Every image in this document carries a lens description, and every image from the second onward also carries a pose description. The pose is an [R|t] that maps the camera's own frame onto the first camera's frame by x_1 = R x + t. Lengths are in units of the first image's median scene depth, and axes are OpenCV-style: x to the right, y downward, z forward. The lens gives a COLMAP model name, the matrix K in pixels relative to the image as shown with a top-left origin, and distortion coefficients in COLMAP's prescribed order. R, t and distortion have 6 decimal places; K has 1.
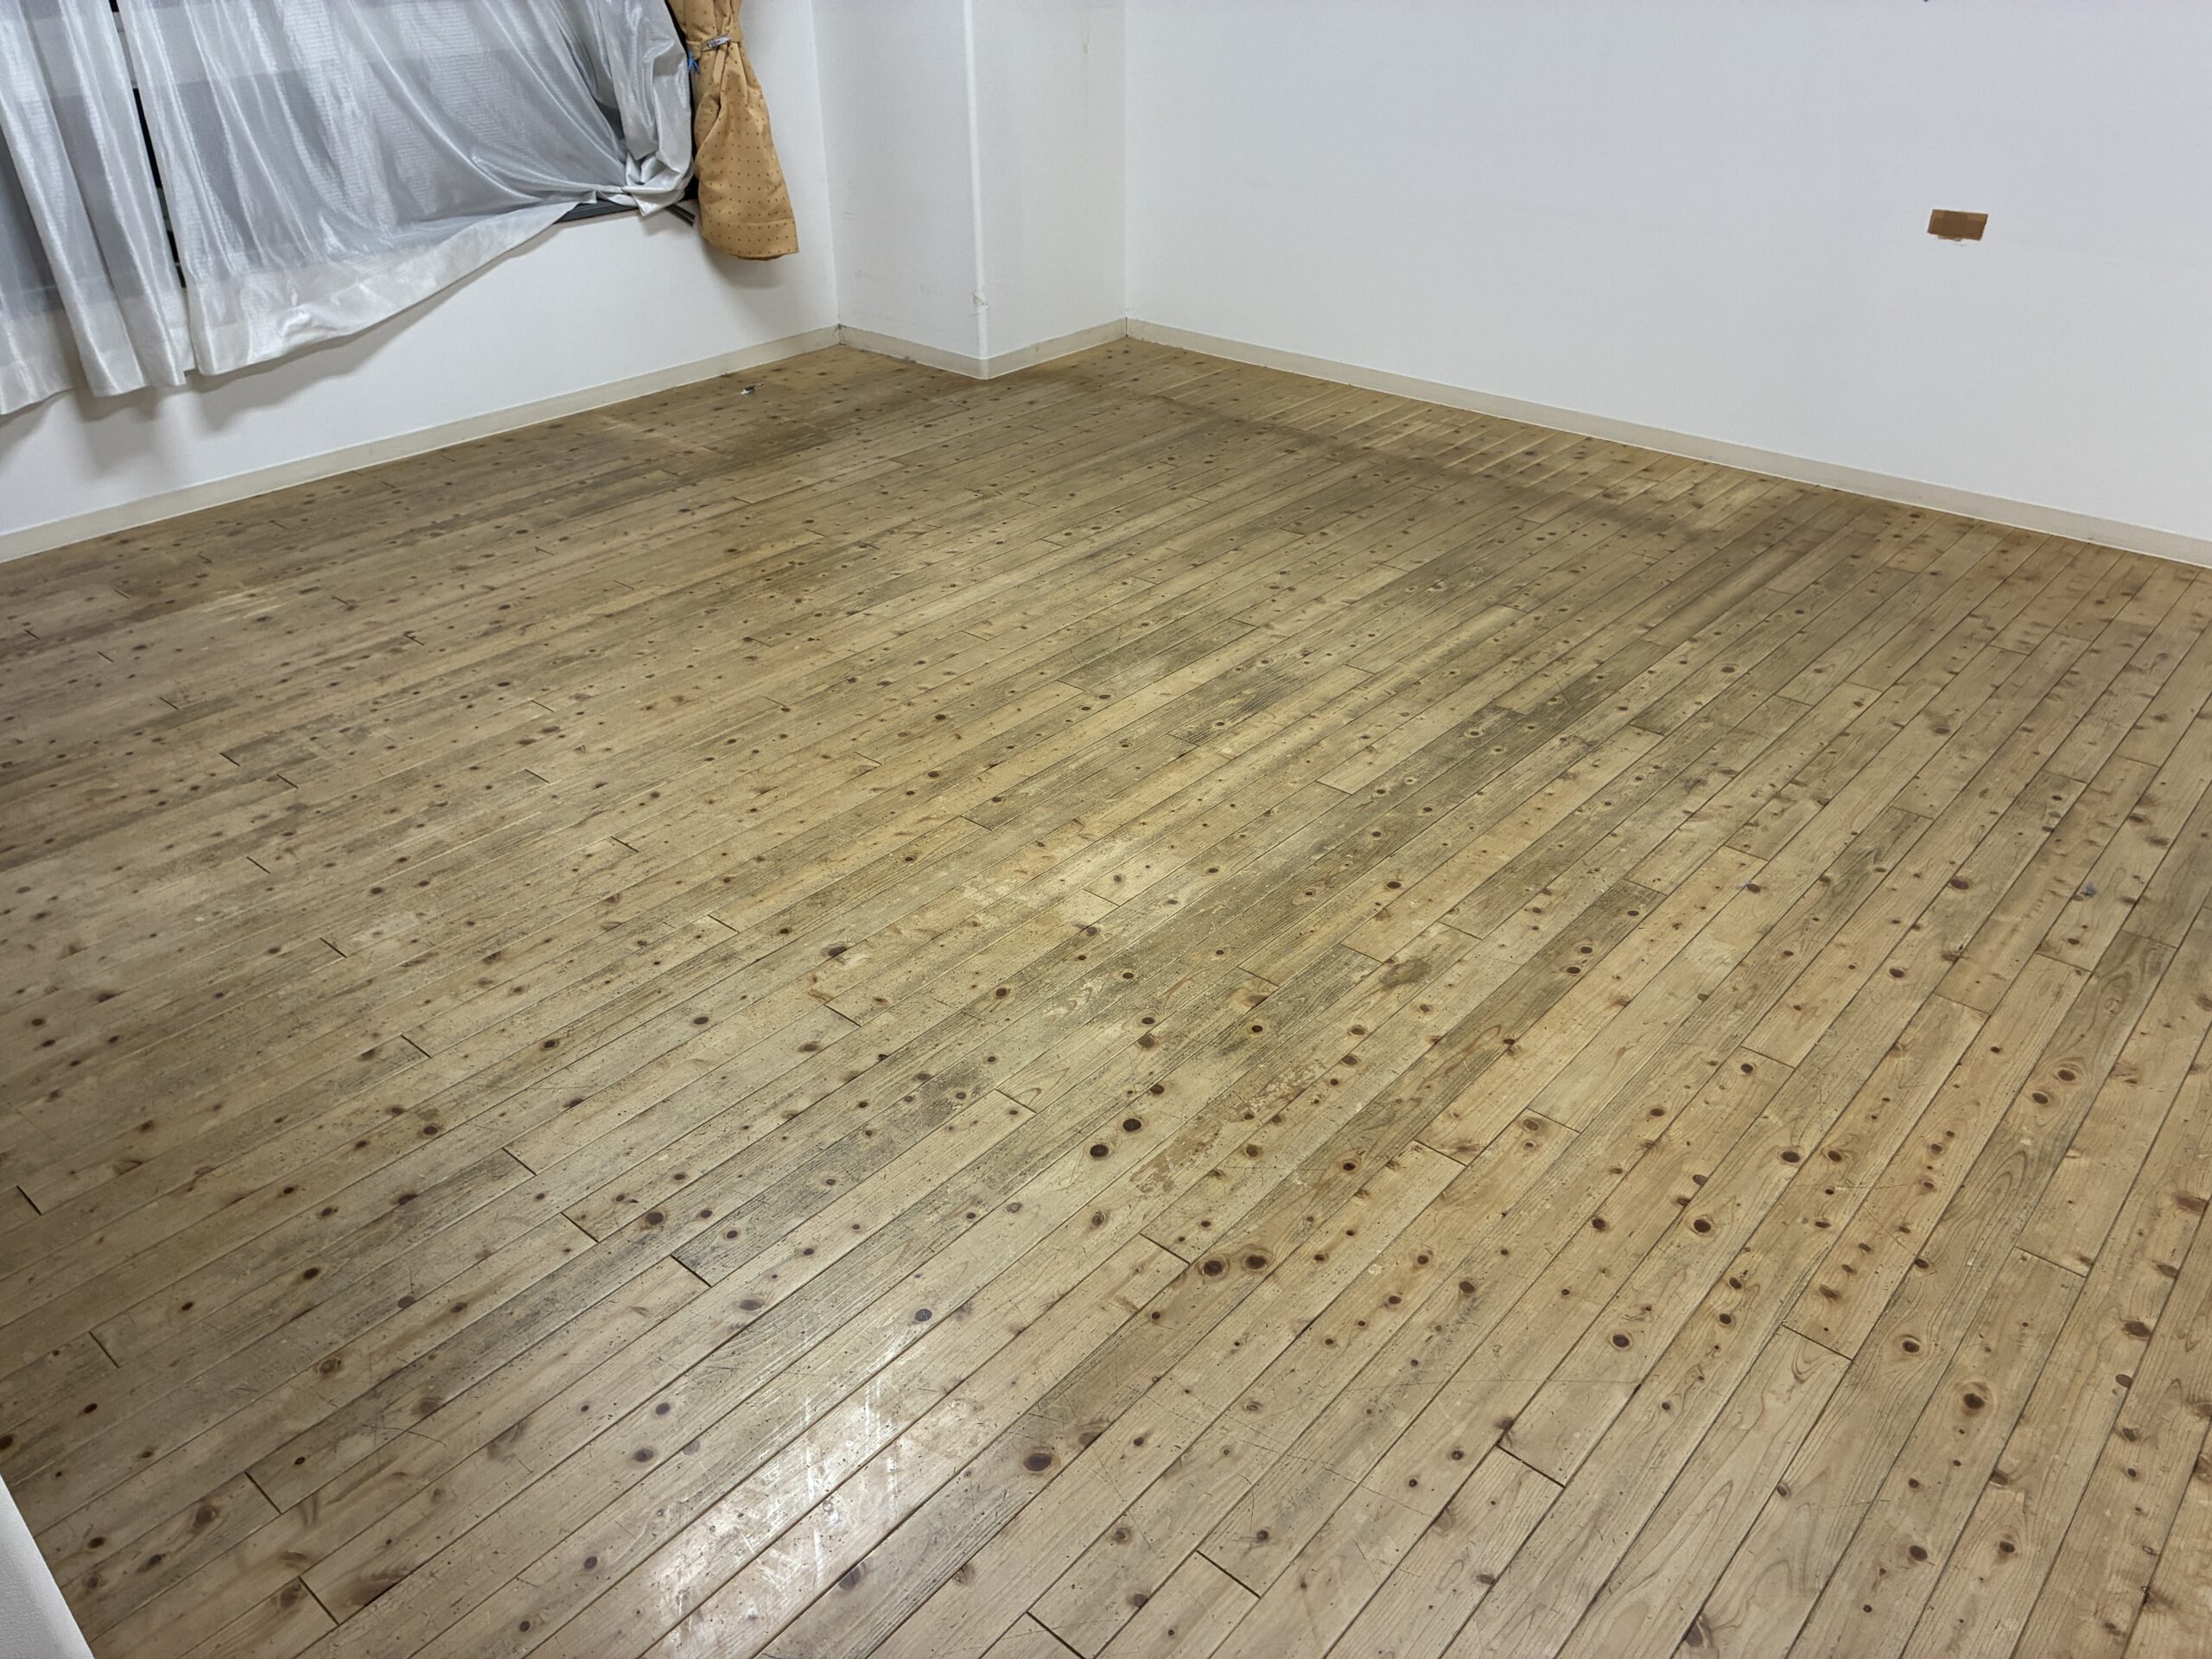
lens RADIAL K [[1688.4, 0, 1106.0], [0, 1688.4, 829.5], [0, 0, 1]] dist [0.044135, -0.056843]
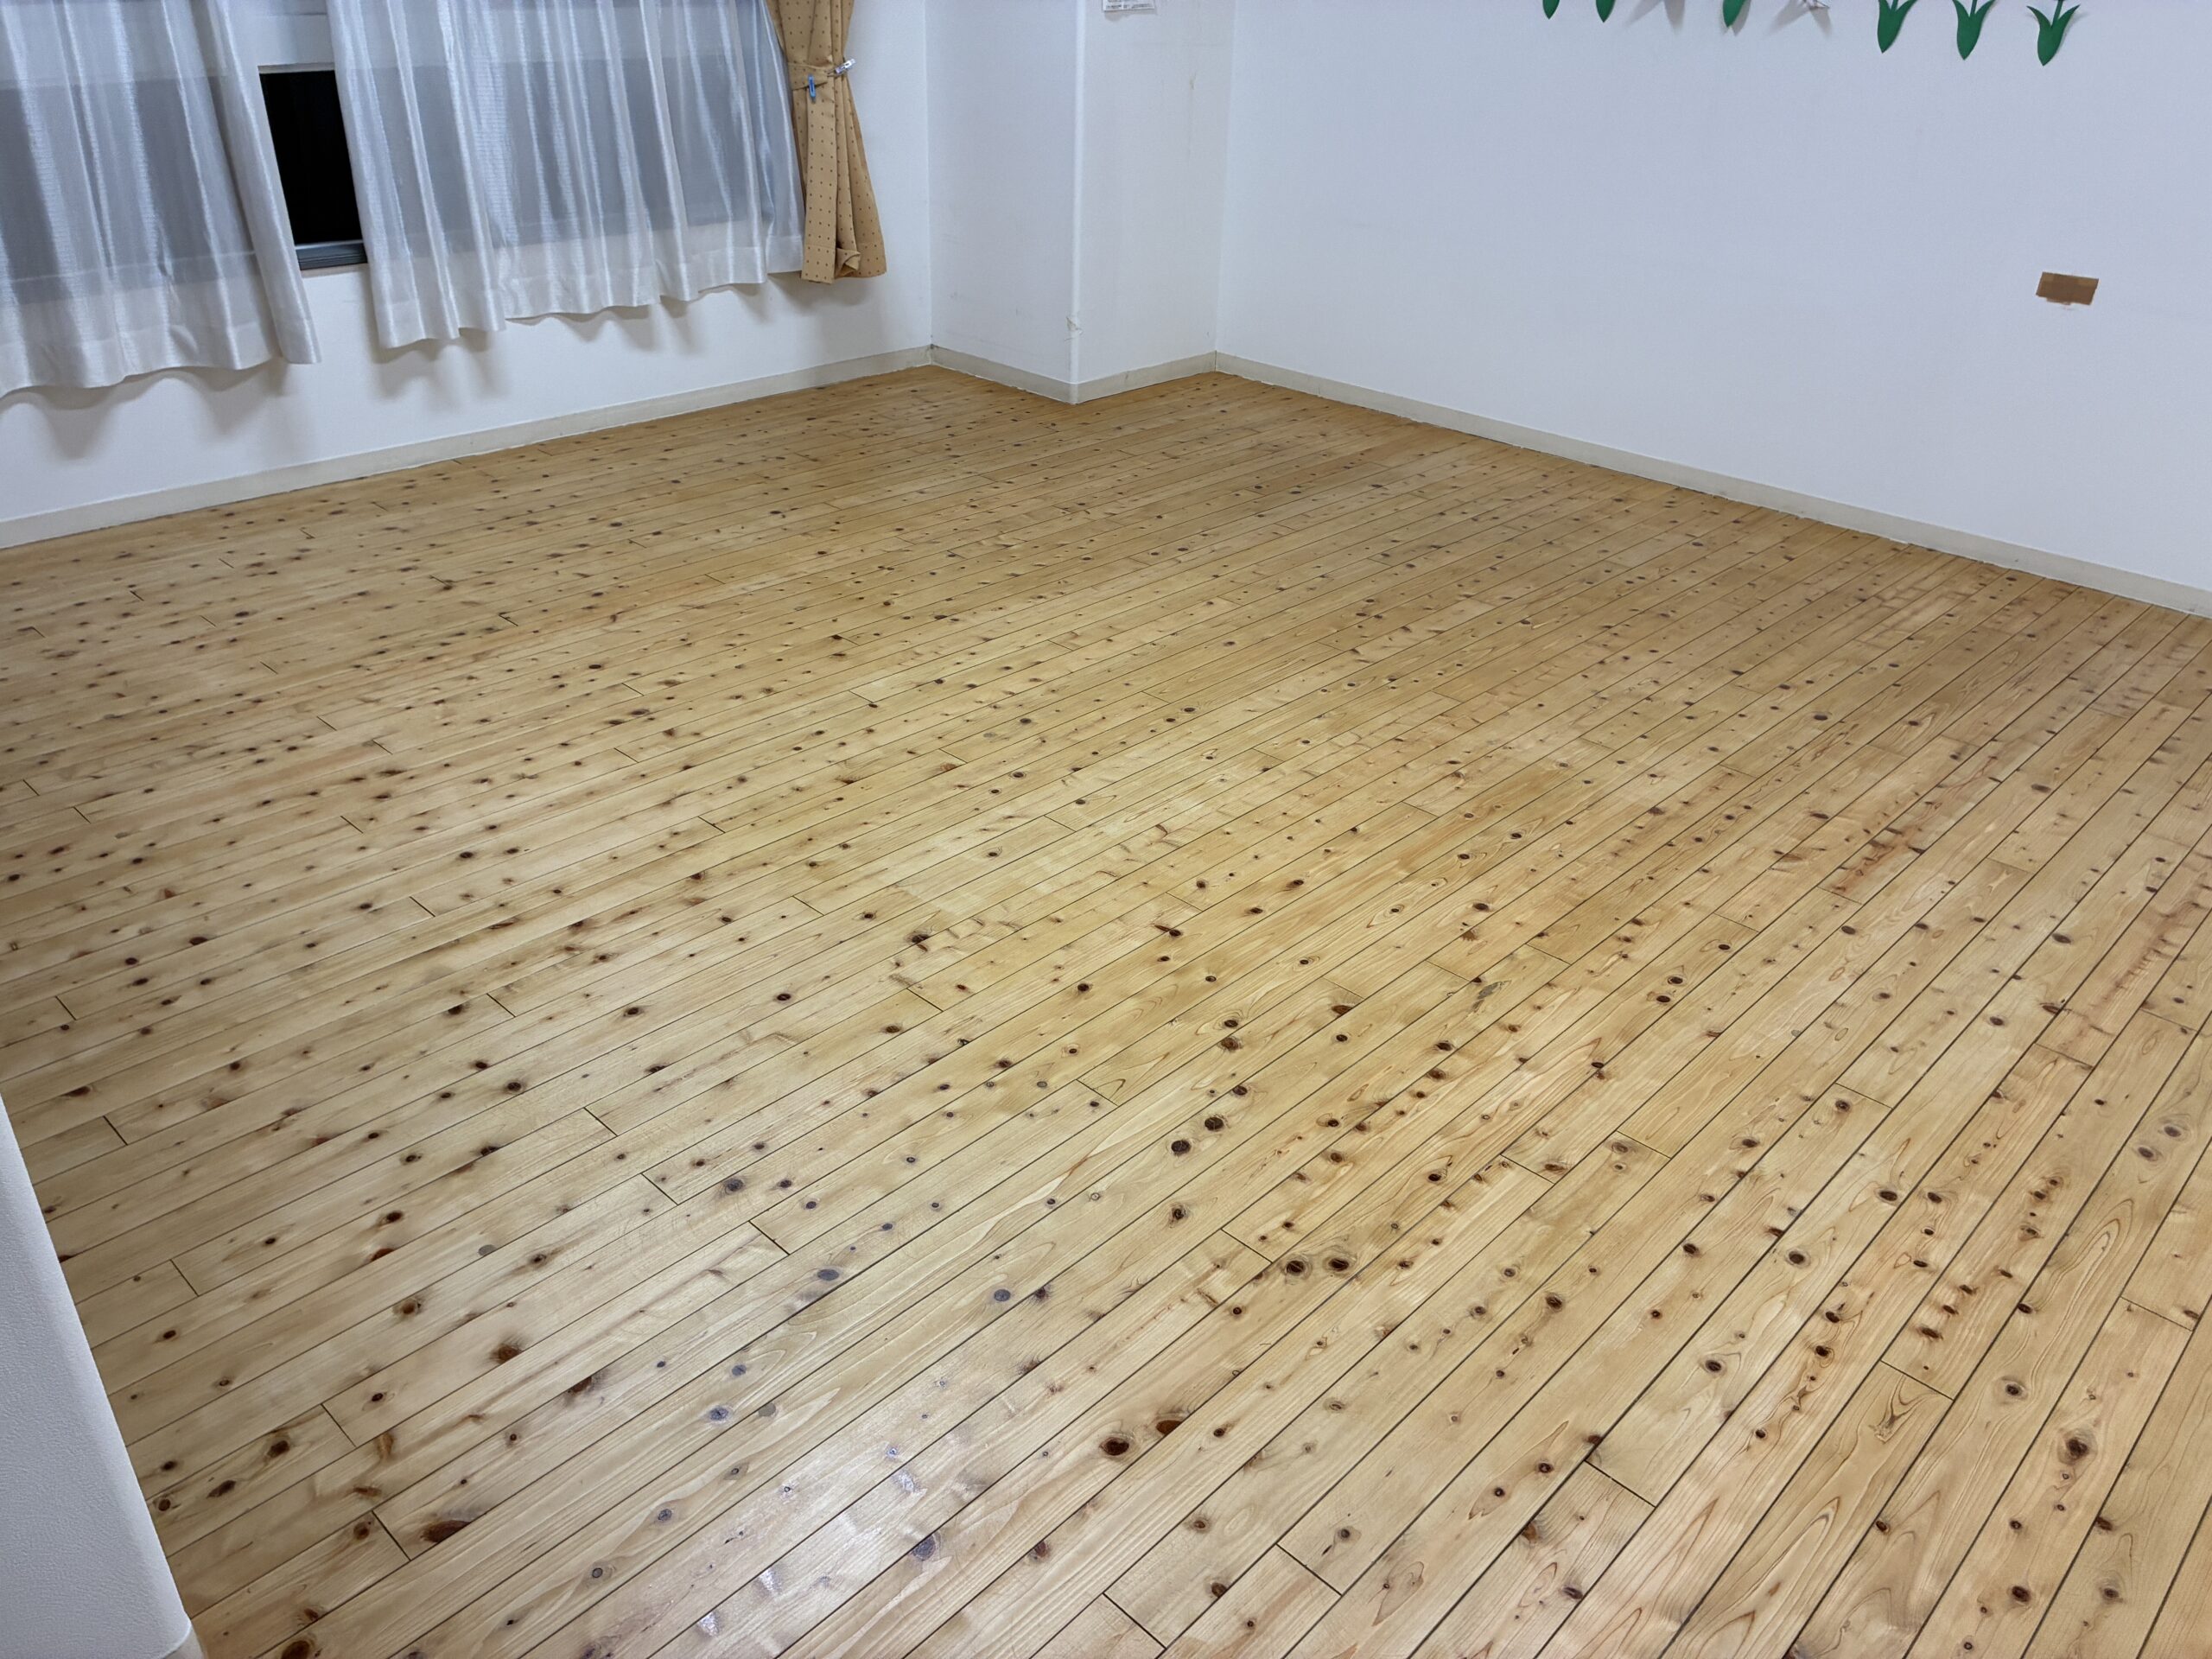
lens RADIAL K [[1688.8, 0, 1100.1], [0, 1688.8, 829.8], [0, 0, 1]] dist [0.041162, -0.050033]
pose [[0.998094, 0.055460, -0.027076, -0.033429], [-0.056238, 0.998000, -0.028857, 0.034909], [0.025422, 0.030325, 0.999217, 0.003619]]
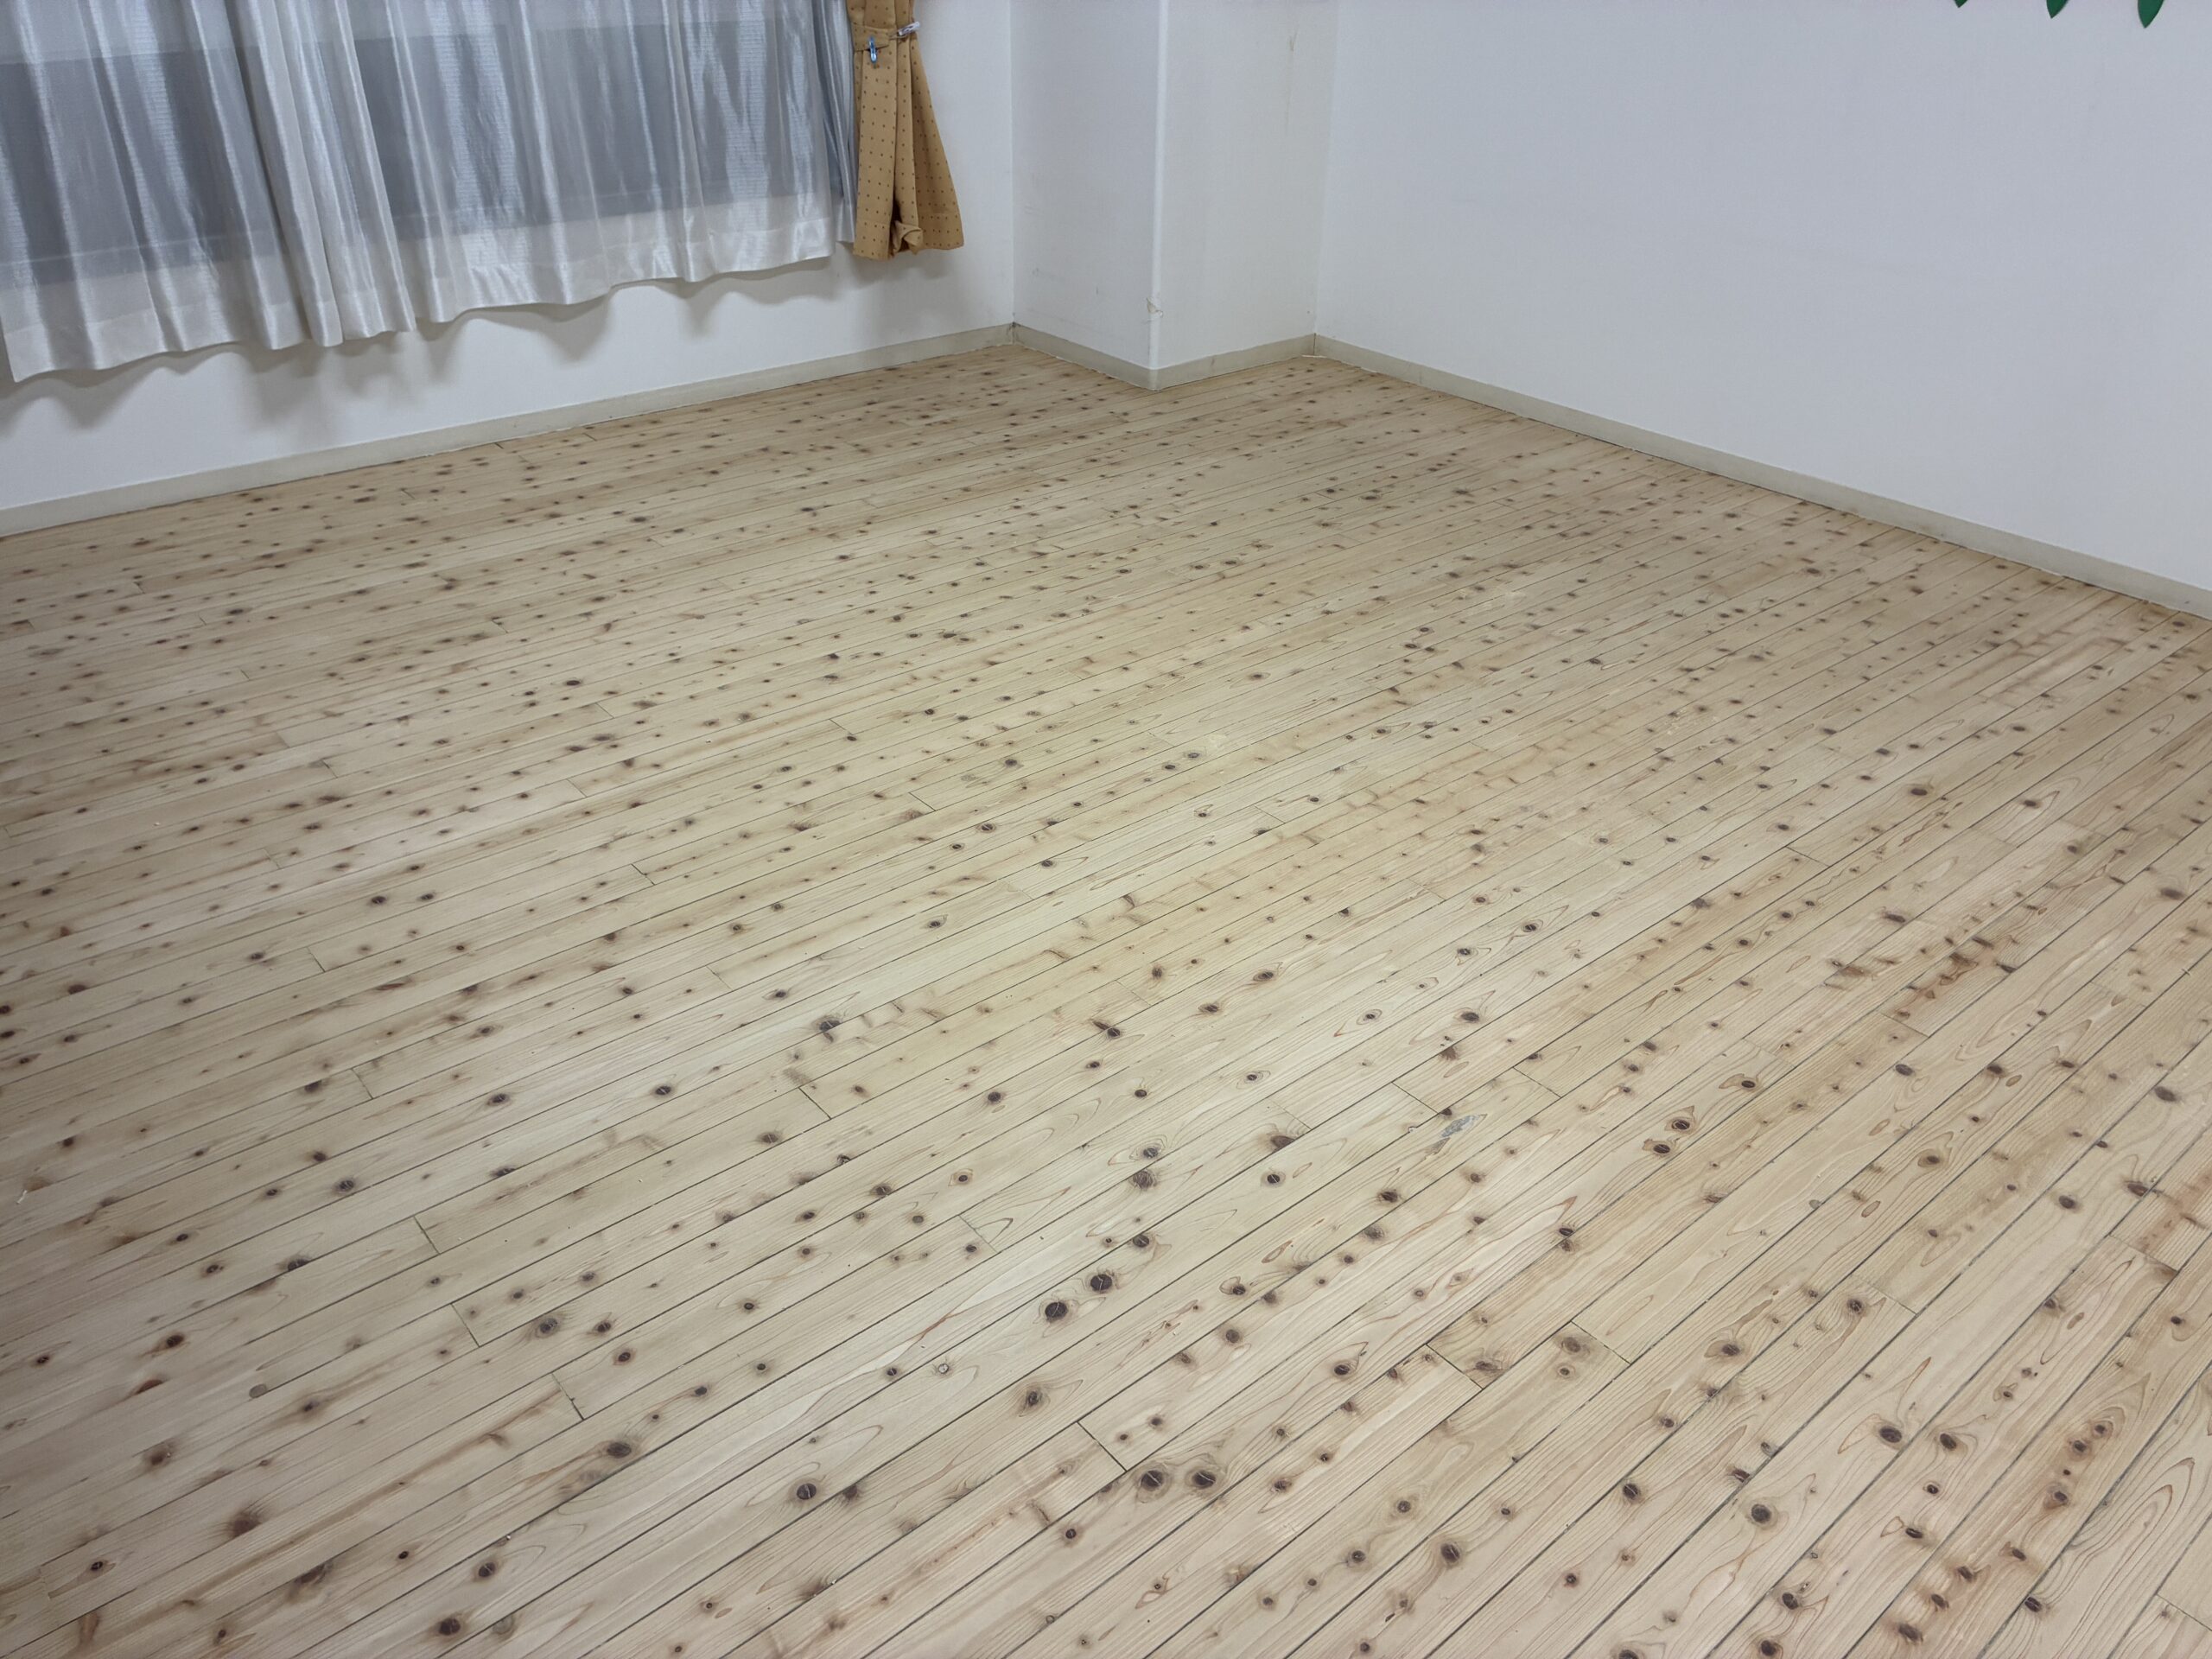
lens RADIAL K [[1688.4, 0, 1106.0], [0, 1688.4, 829.5], [0, 0, 1]] dist [0.044135, -0.056843]
pose [[0.987260, 0.099077, -0.124502, 0.100970], [-0.098845, 0.995070, 0.008055, -0.061260], [0.124686, 0.004354, 0.992187, 0.137894]]
